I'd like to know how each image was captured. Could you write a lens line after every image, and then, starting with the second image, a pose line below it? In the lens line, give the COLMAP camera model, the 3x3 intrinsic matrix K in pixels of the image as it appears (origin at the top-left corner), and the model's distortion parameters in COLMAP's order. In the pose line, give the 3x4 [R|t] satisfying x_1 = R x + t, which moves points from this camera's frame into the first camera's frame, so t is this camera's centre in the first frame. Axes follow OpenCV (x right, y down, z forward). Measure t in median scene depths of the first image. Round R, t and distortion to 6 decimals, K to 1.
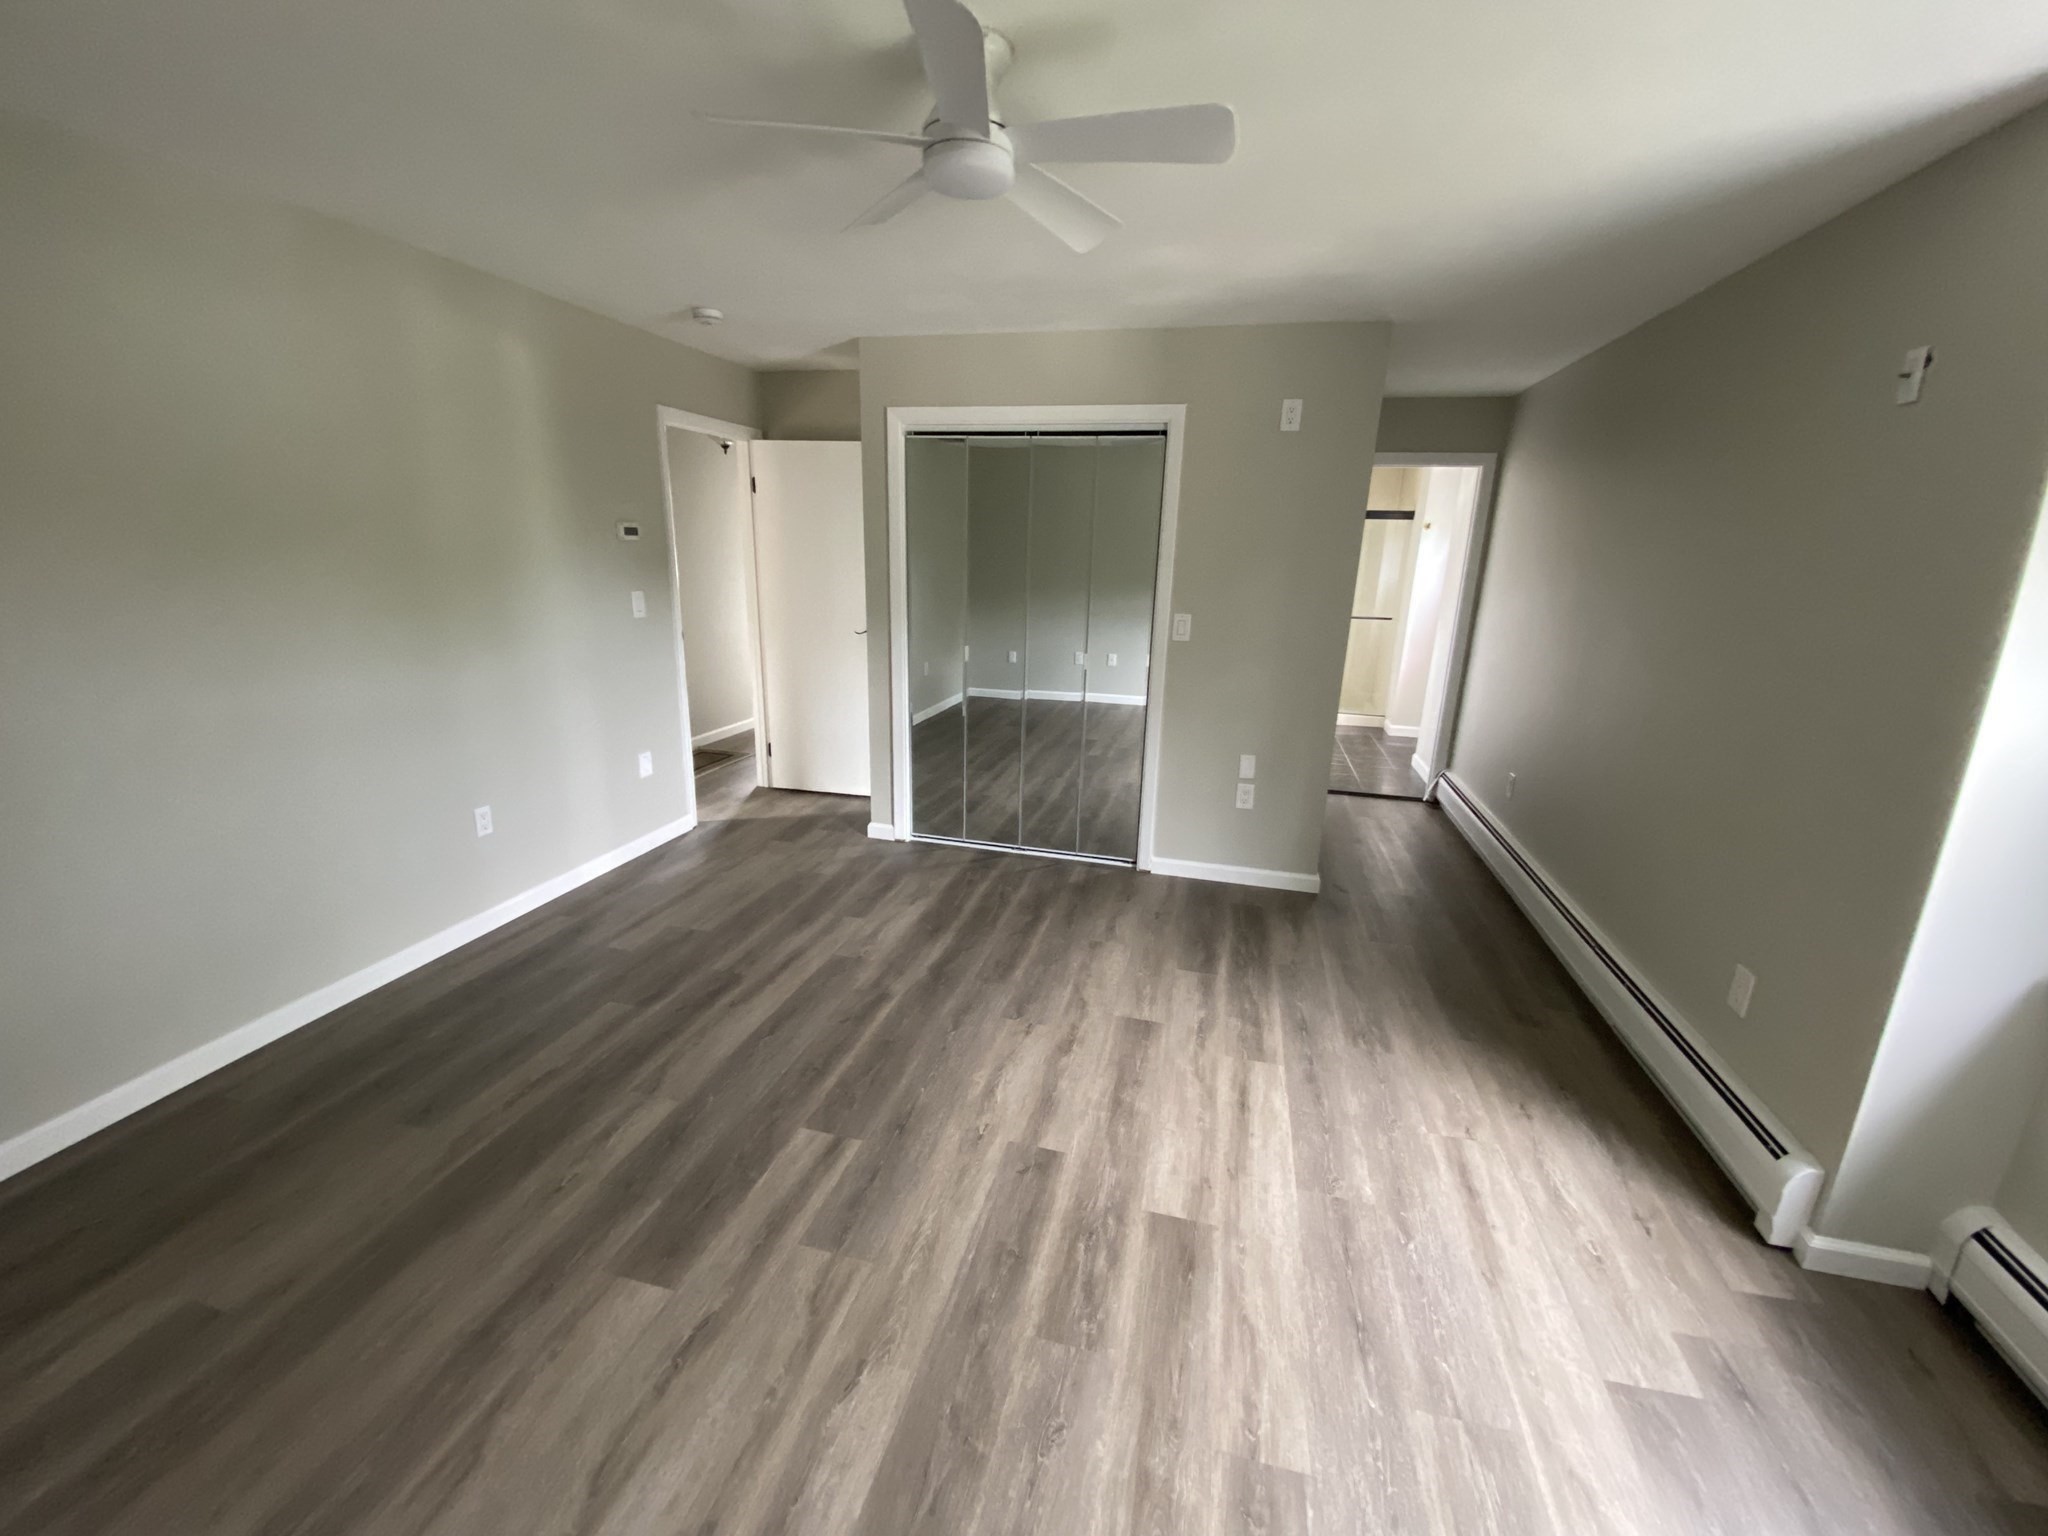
lens RADIAL K [[830.3, 0, 1026.9], [0, 830.3, 770.1], [0, 0, 1]] dist [-0.004572, -0.008098]
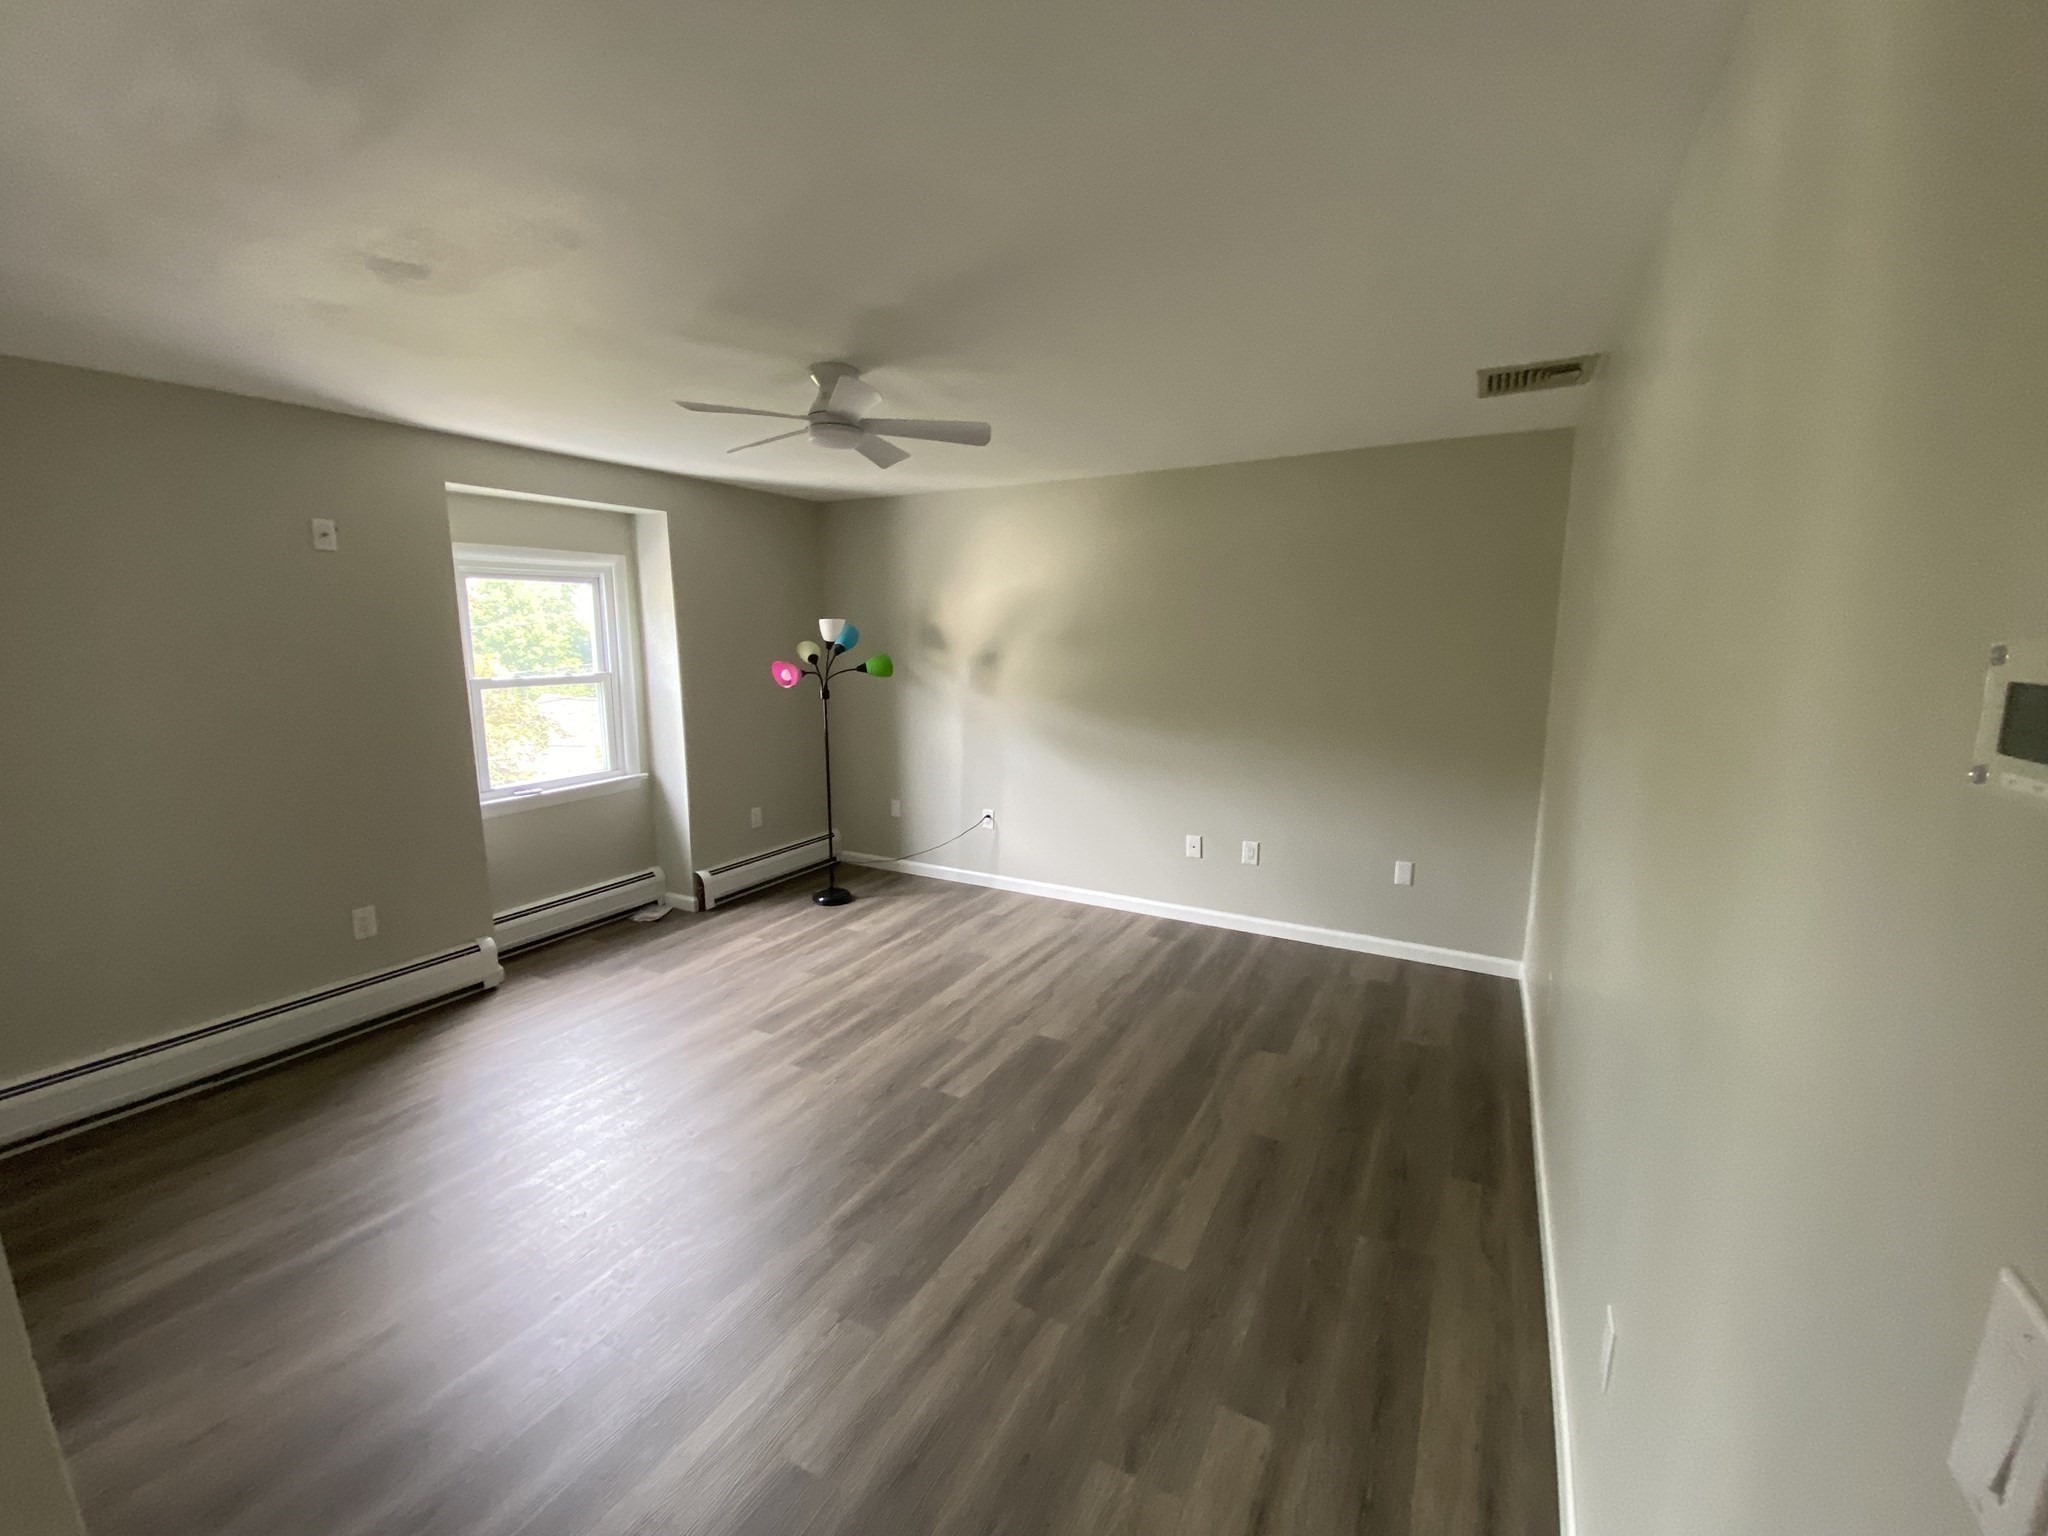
lens RADIAL K [[830.3, 0, 1022.4], [0, 830.3, 771.3], [0, 0, 1]] dist [-0.004572, -0.008098]
pose [[-0.965886, -0.075221, 0.247802, -0.682679], [0.034590, 0.910838, 0.411313, -0.594595], [-0.256646, 0.405853, -0.877164, 2.012849]]
